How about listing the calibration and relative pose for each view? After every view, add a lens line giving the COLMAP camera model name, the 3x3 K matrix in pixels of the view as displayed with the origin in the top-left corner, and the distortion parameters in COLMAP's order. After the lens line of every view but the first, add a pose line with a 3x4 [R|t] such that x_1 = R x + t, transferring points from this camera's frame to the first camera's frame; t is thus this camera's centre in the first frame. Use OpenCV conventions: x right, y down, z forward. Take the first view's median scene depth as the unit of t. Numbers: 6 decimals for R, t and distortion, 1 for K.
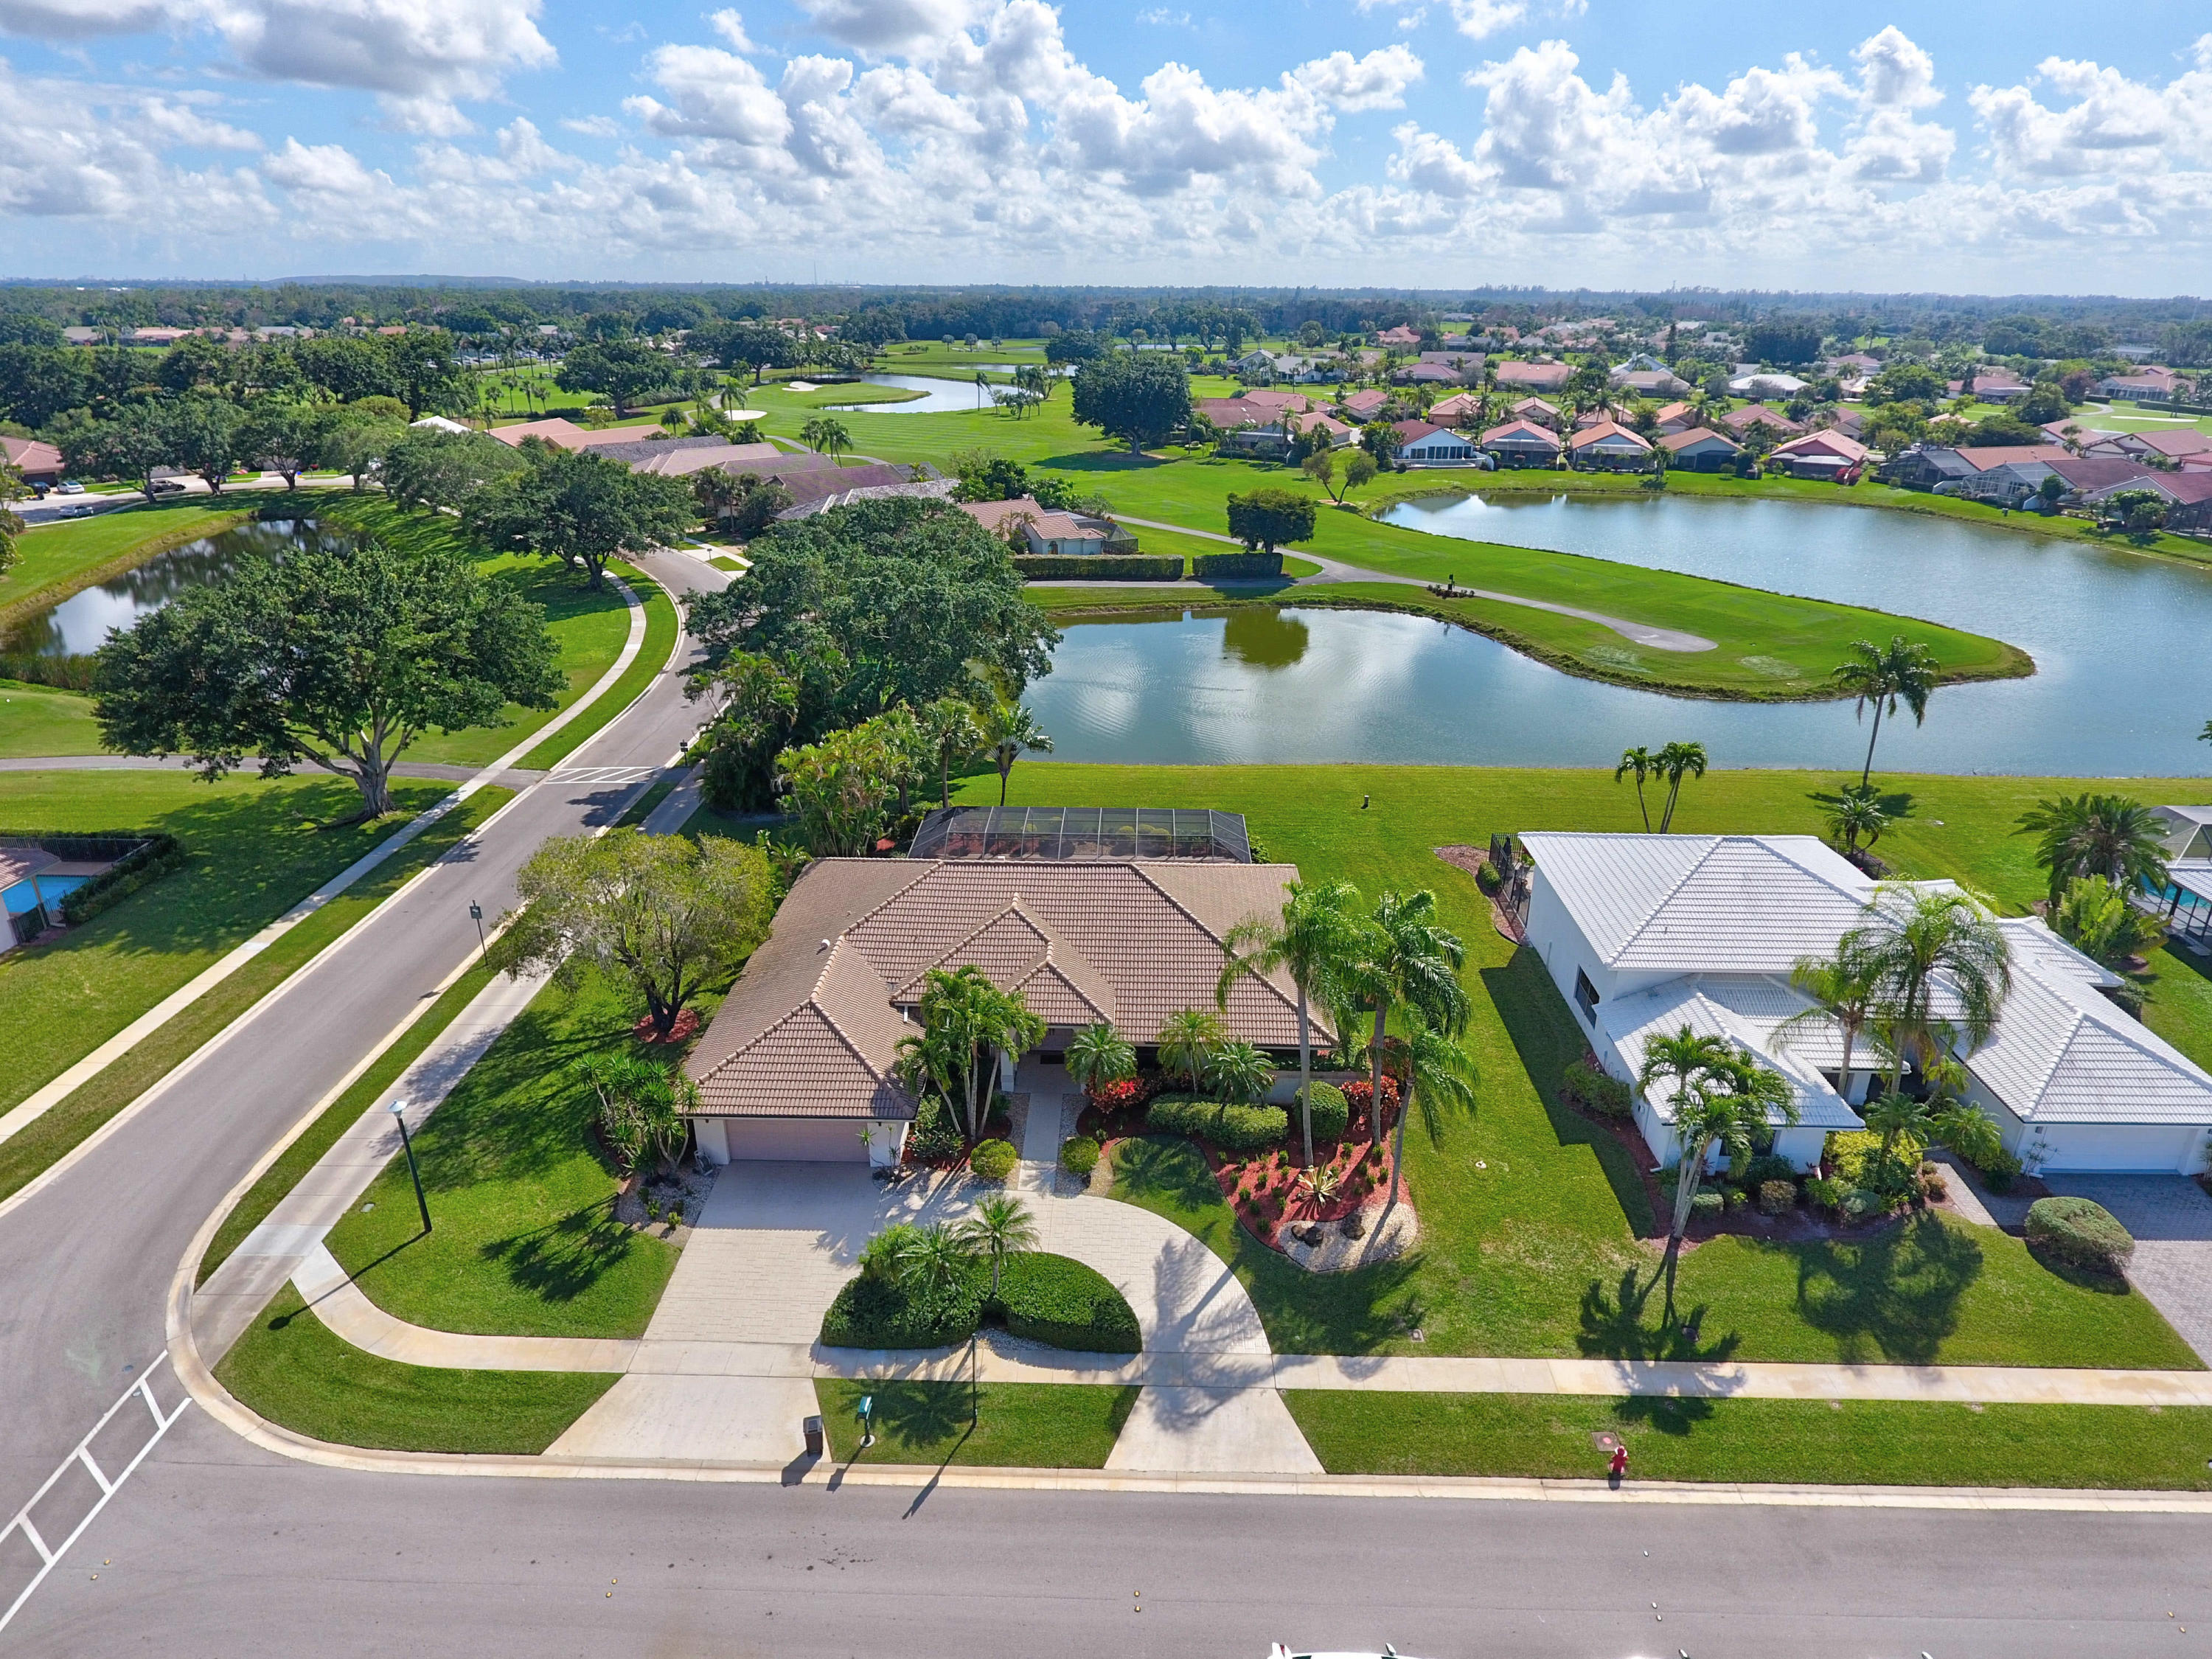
lens RADIAL K [[1294.7, 0, 1106.0], [0, 1294.7, 829.5], [0, 0, 1]] dist [-0.004734, -0.001621]
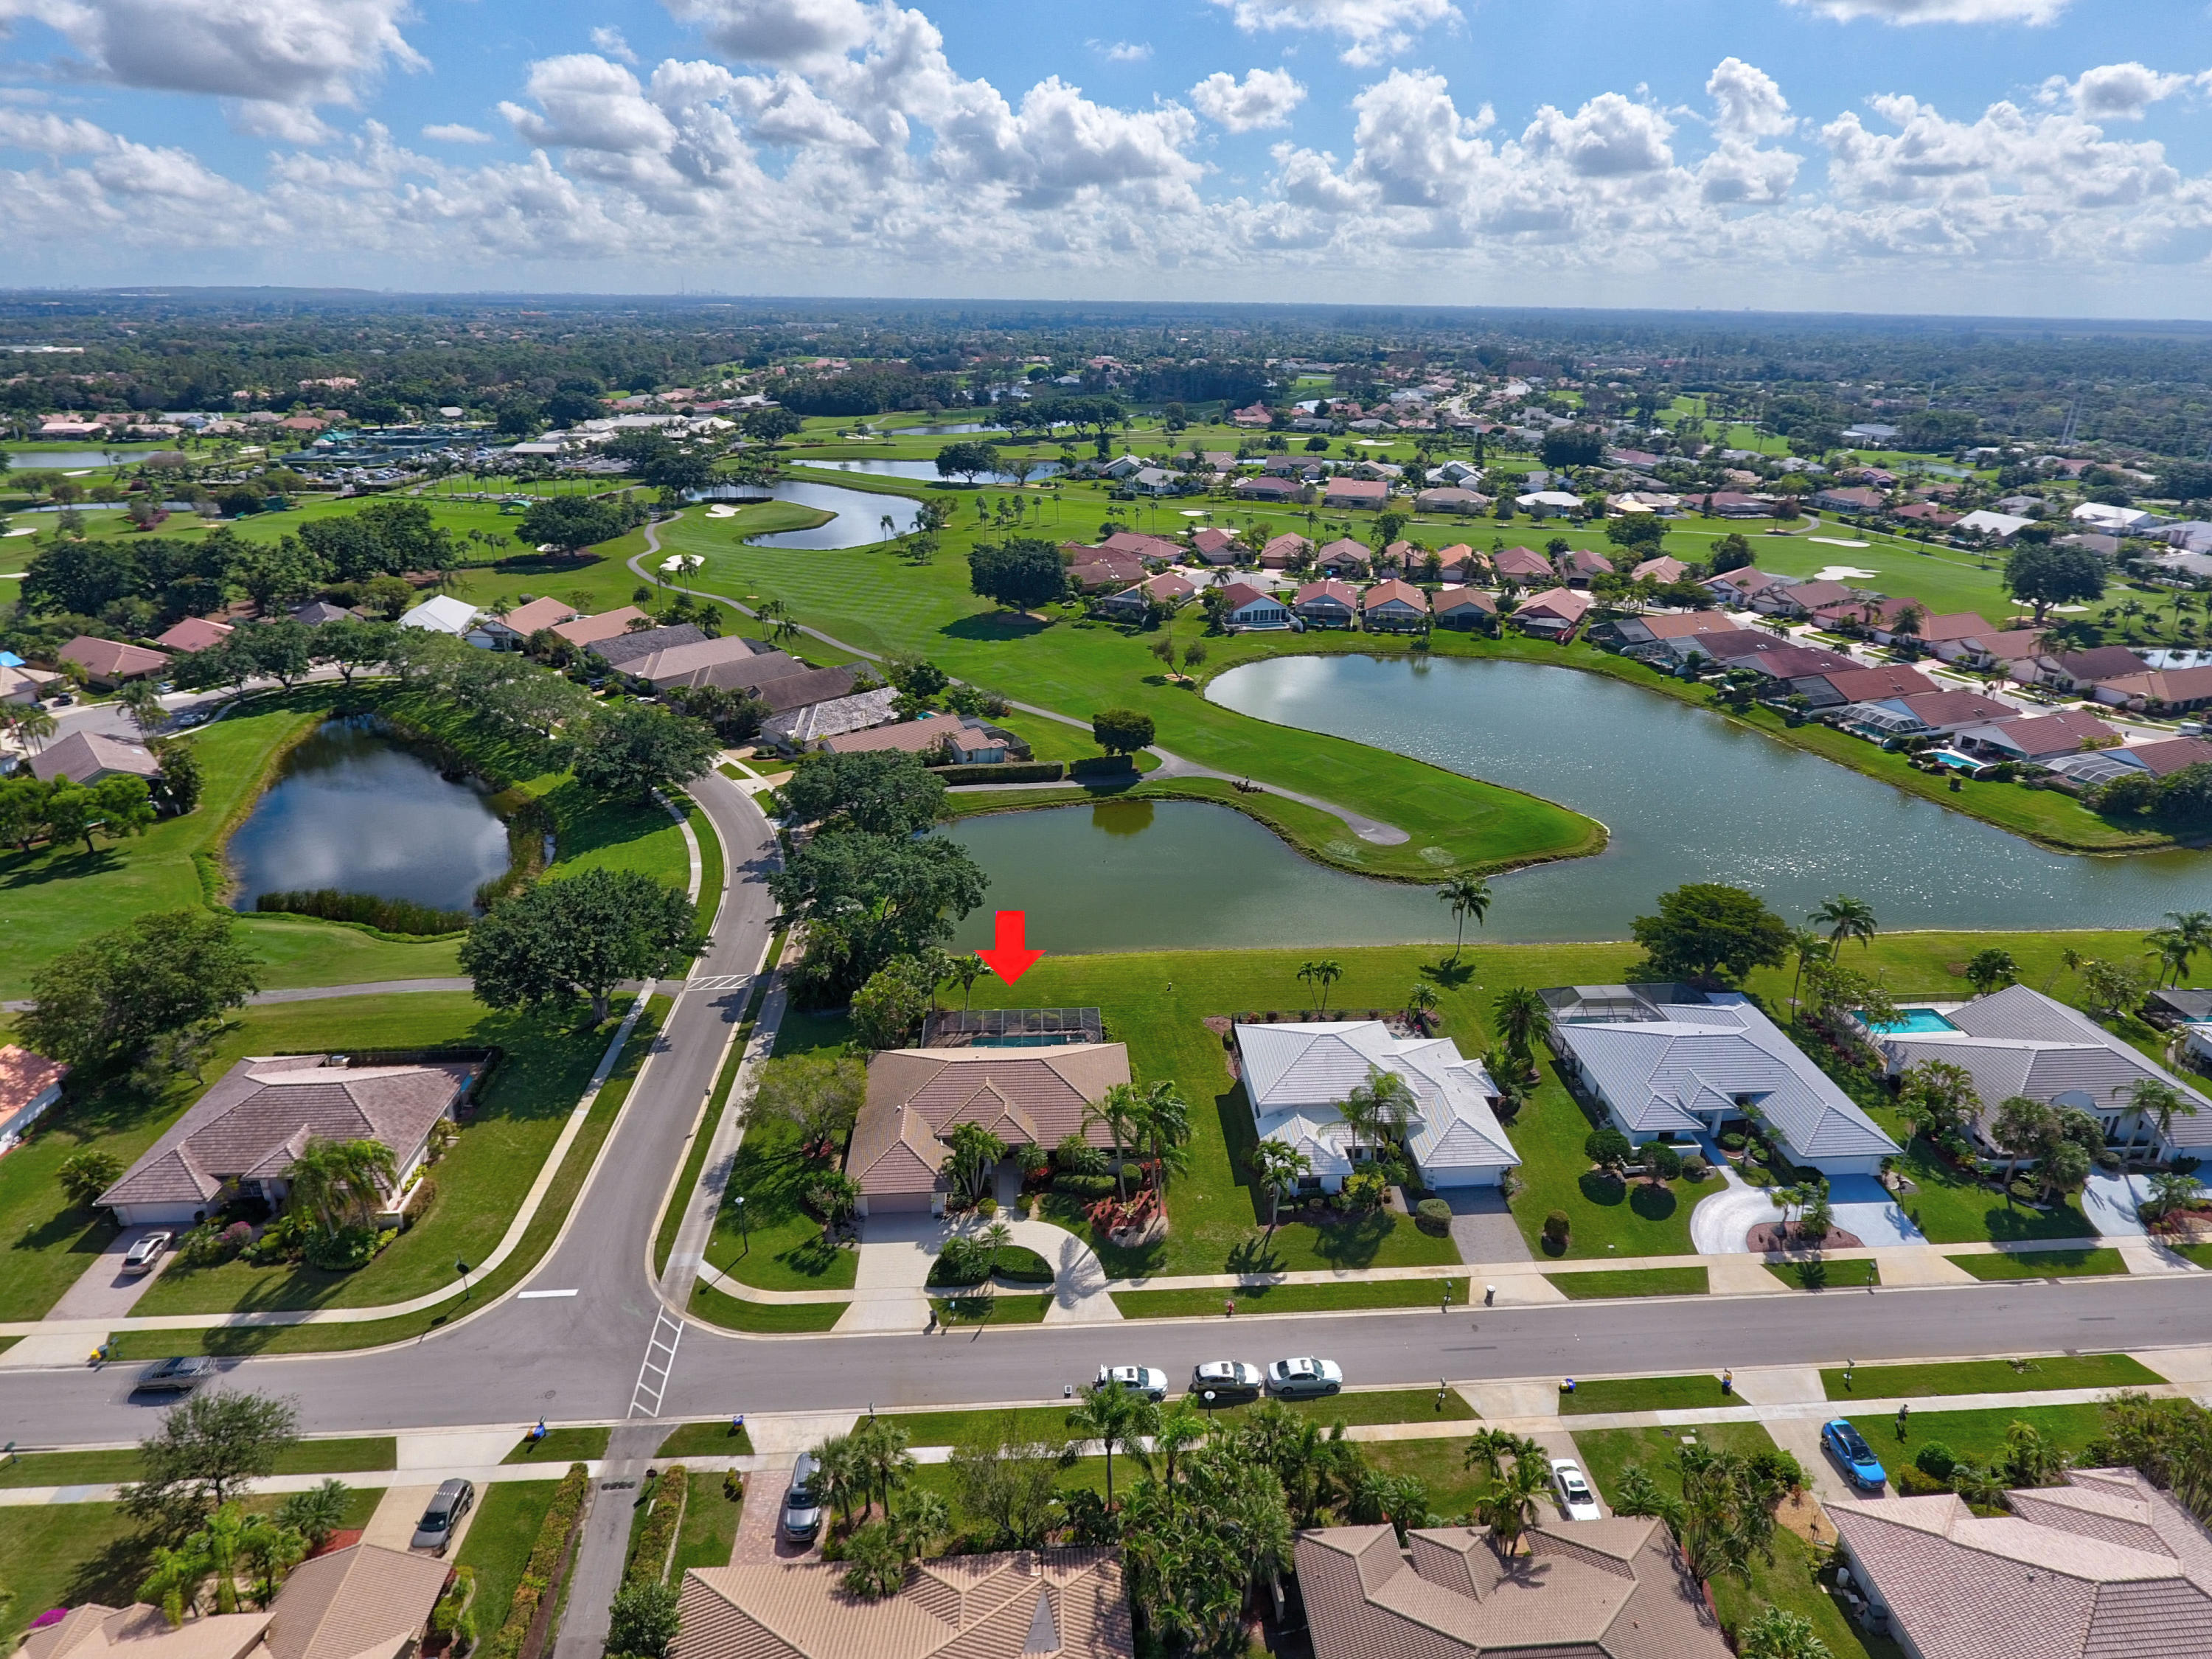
lens RADIAL K [[1294.7, 0, 1106.0], [0, 1294.7, 829.5], [0, 0, 1]] dist [-0.004734, -0.001621]
pose [[0.995896, -0.030657, 0.085158, -0.051212], [0.031365, 0.999484, -0.006983, -0.385894], [-0.084900, 0.009626, 0.996343, -1.292375]]
